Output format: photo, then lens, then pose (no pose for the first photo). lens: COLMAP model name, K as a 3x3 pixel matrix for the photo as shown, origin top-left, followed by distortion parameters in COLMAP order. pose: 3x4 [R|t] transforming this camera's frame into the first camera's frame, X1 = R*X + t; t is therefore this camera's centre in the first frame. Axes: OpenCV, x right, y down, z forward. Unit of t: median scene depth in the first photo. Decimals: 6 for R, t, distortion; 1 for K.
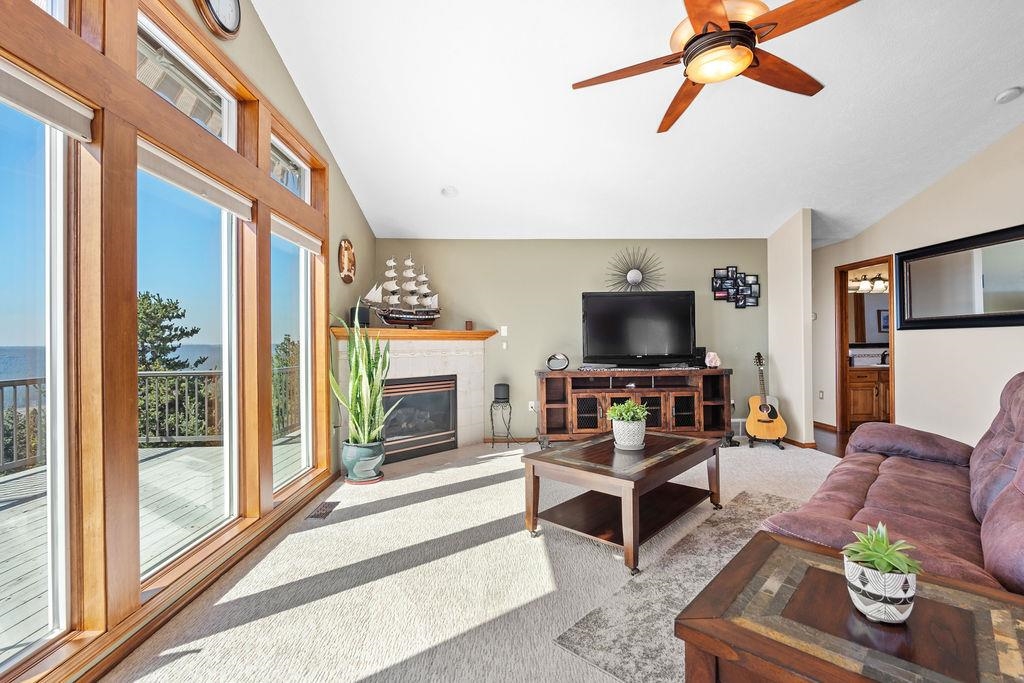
lens RADIAL K [[452.0, 0, 514.2], [0, 452.0, 341.9], [0, 0, 1]] dist [-0.004146, -0.000700]
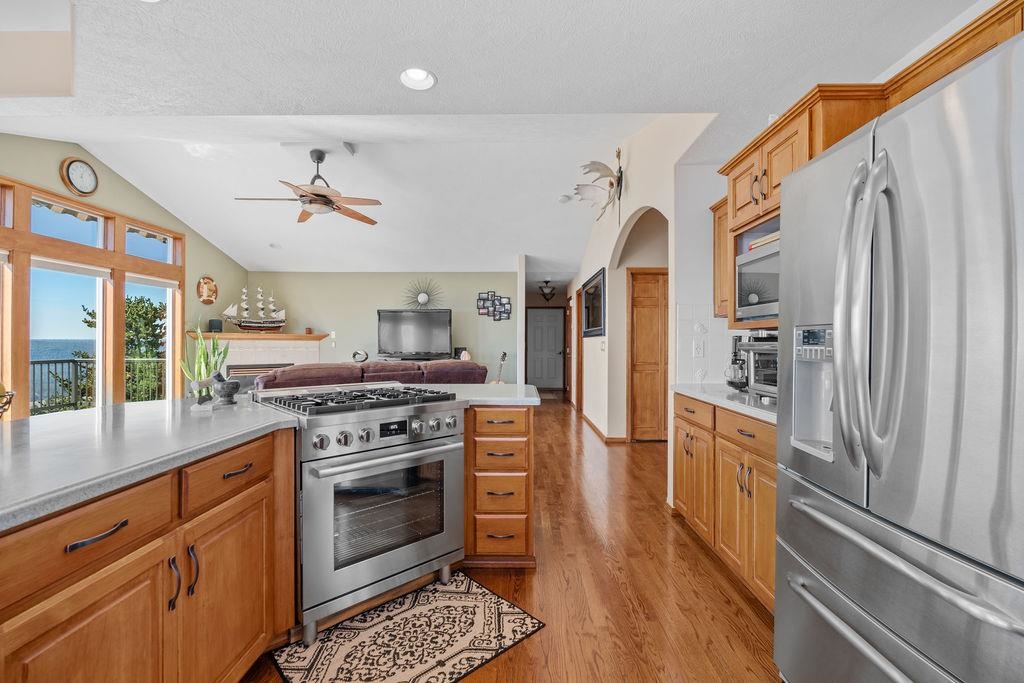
lens RADIAL K [[452.0, 0, 510.2], [0, 452.0, 341.7], [0, 0, 1]] dist [-0.004146, -0.000700]
pose [[0.998587, 0.013230, -0.051464, 0.625042], [-0.013152, 0.999912, 0.001864, -0.012197], [0.051484, -0.001184, 0.998673, -0.428110]]
